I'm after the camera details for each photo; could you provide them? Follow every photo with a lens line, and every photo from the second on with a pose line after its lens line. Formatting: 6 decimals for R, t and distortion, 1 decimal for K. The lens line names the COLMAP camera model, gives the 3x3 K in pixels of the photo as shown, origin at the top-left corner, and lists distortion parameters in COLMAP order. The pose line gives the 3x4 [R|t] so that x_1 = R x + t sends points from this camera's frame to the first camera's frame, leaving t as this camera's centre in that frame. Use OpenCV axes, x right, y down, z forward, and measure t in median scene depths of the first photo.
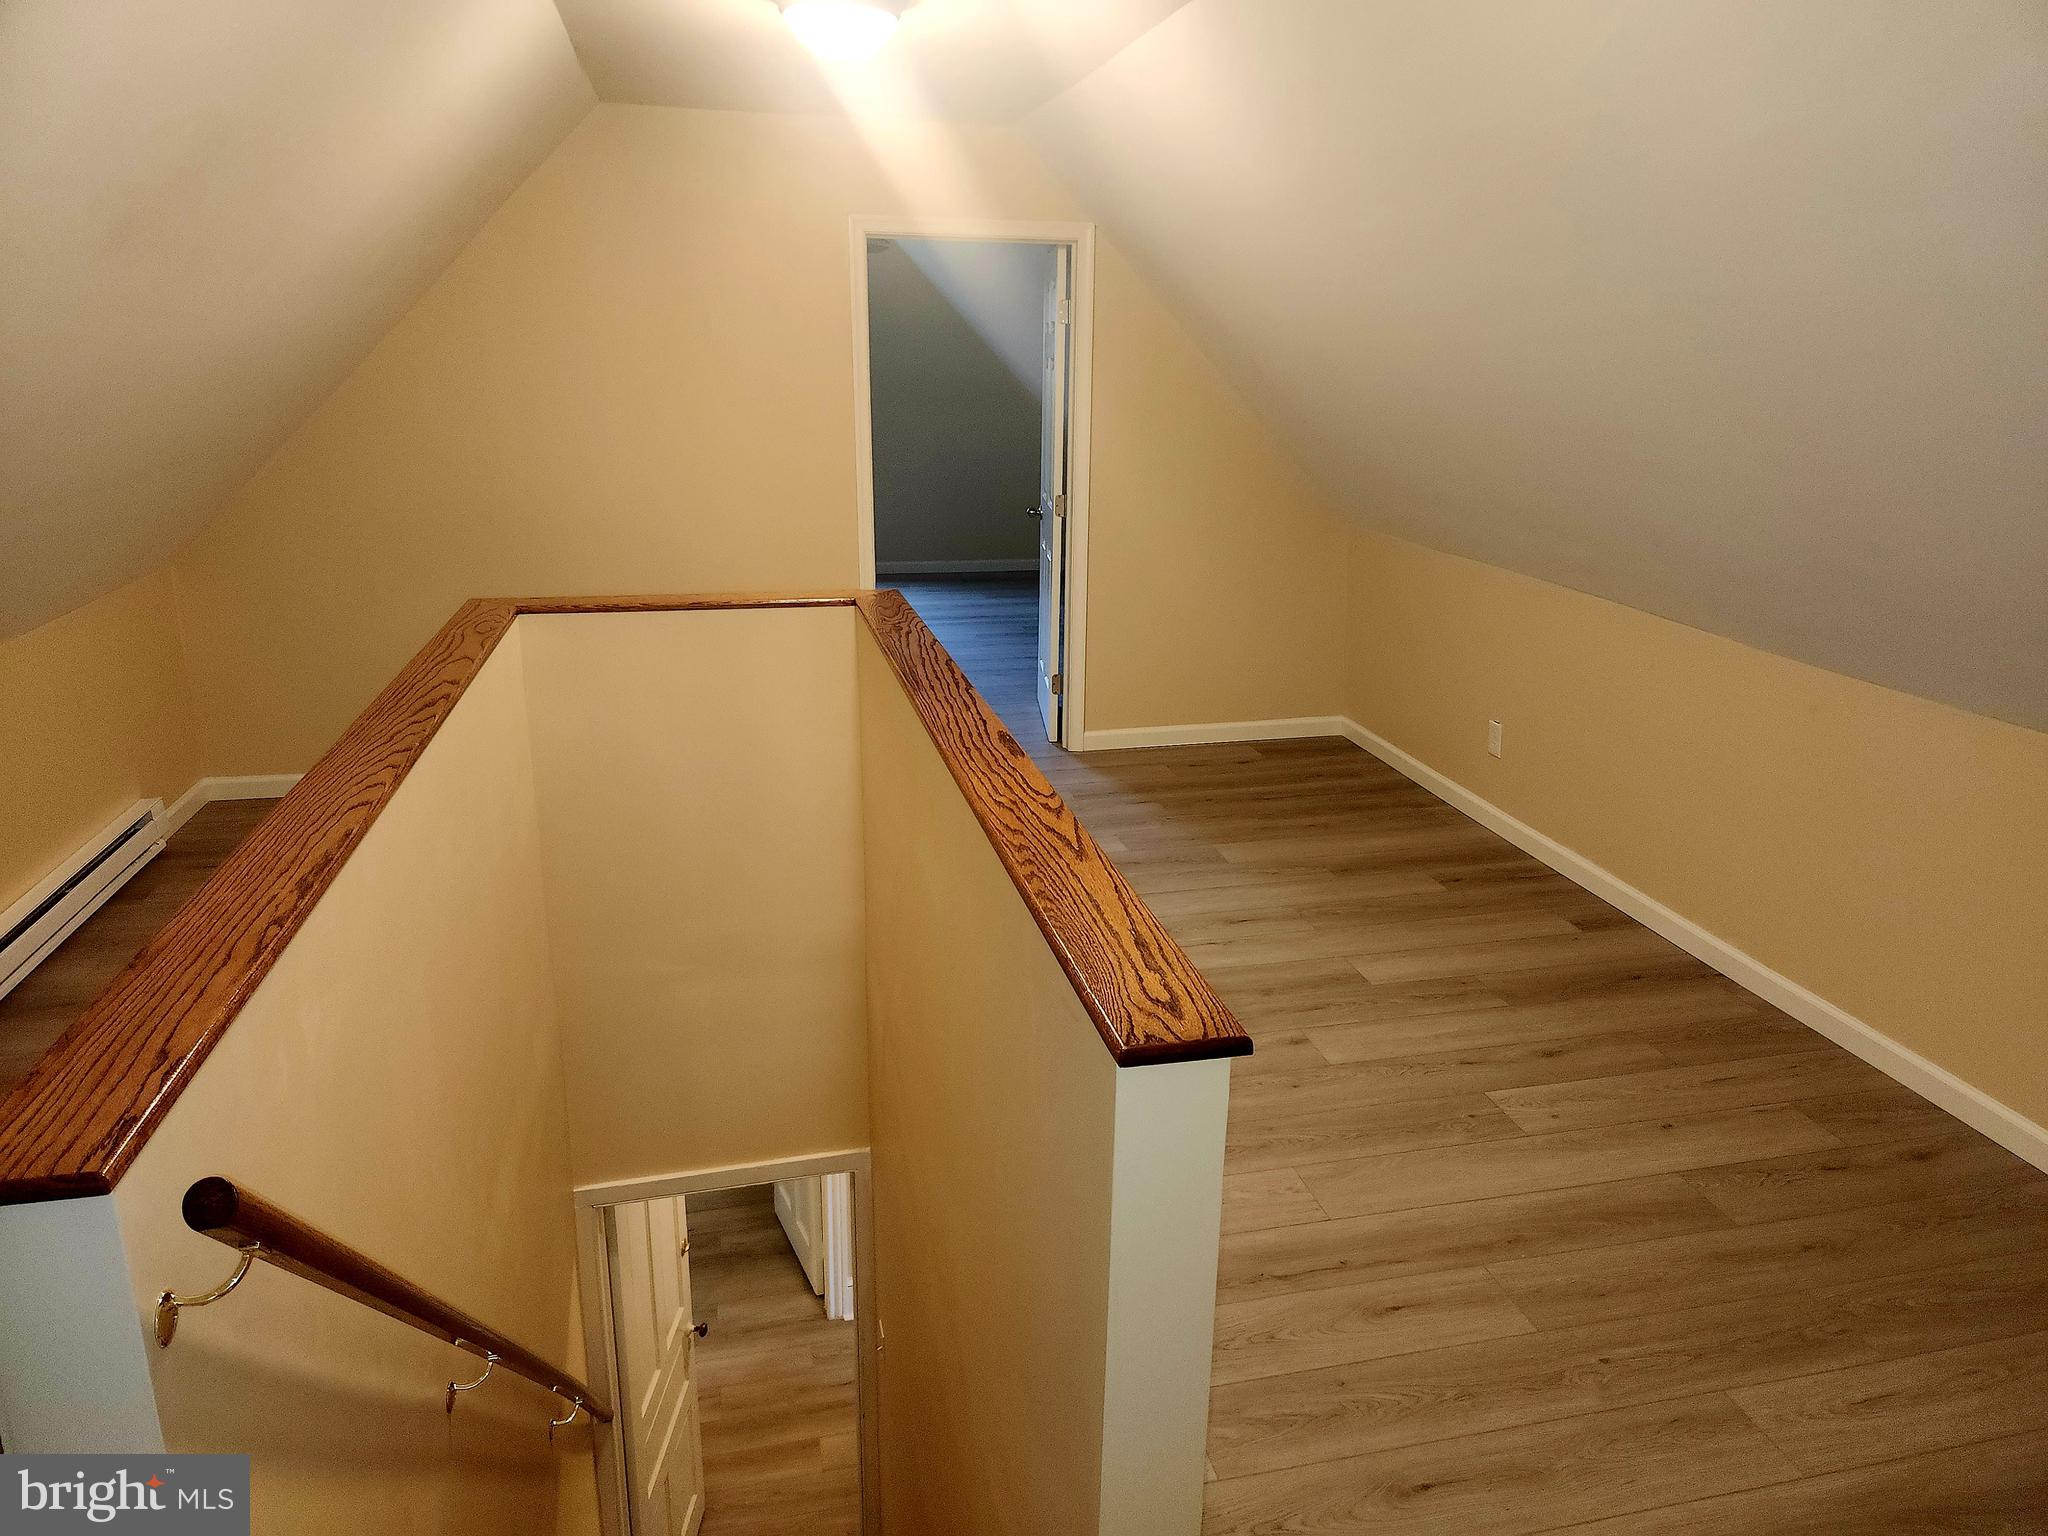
lens RADIAL K [[1358.3, 0, 1036.0], [0, 1358.3, 774.0], [0, 0, 1]] dist [0.087988, -0.055605]
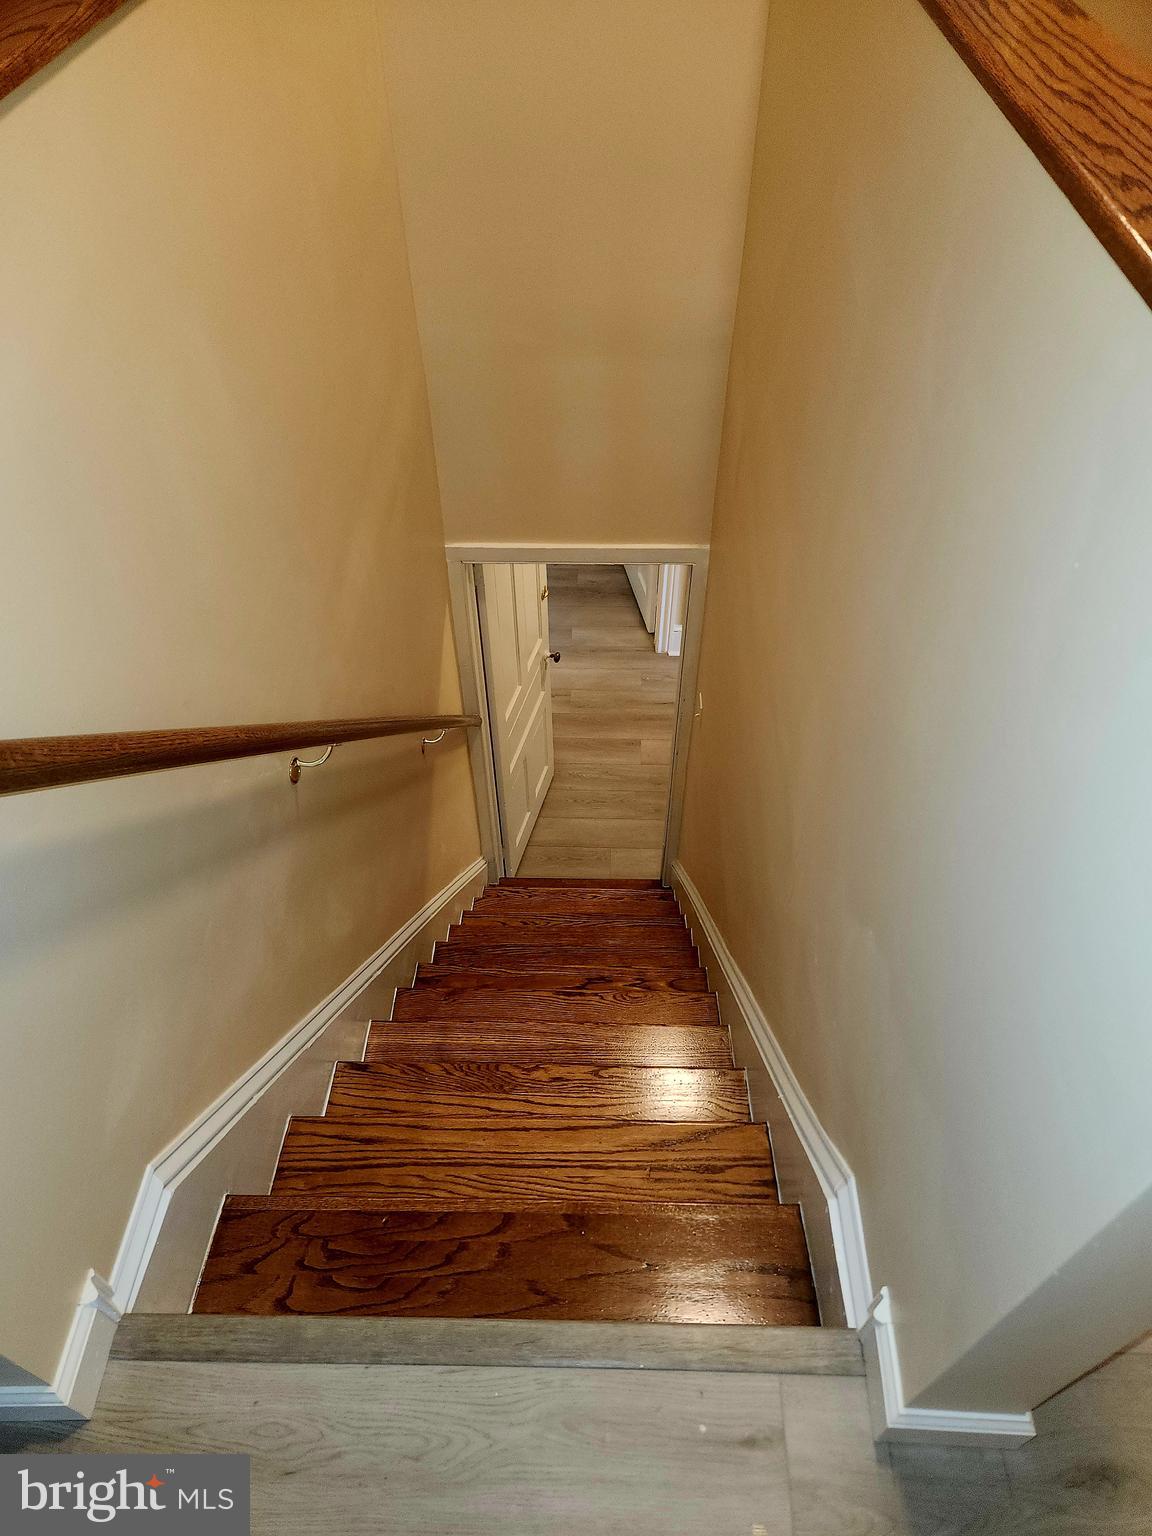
lens RADIAL K [[1018.7, 0, 577.3], [0, 1018.7, 776.4], [0, 0, 1]] dist [0.087988, -0.055605]
pose [[0.965589, 0.182020, -0.185762, -0.036692], [-0.061524, 0.853856, 0.516860, 0.020935], [0.252693, -0.487645, 0.835672, 0.203656]]
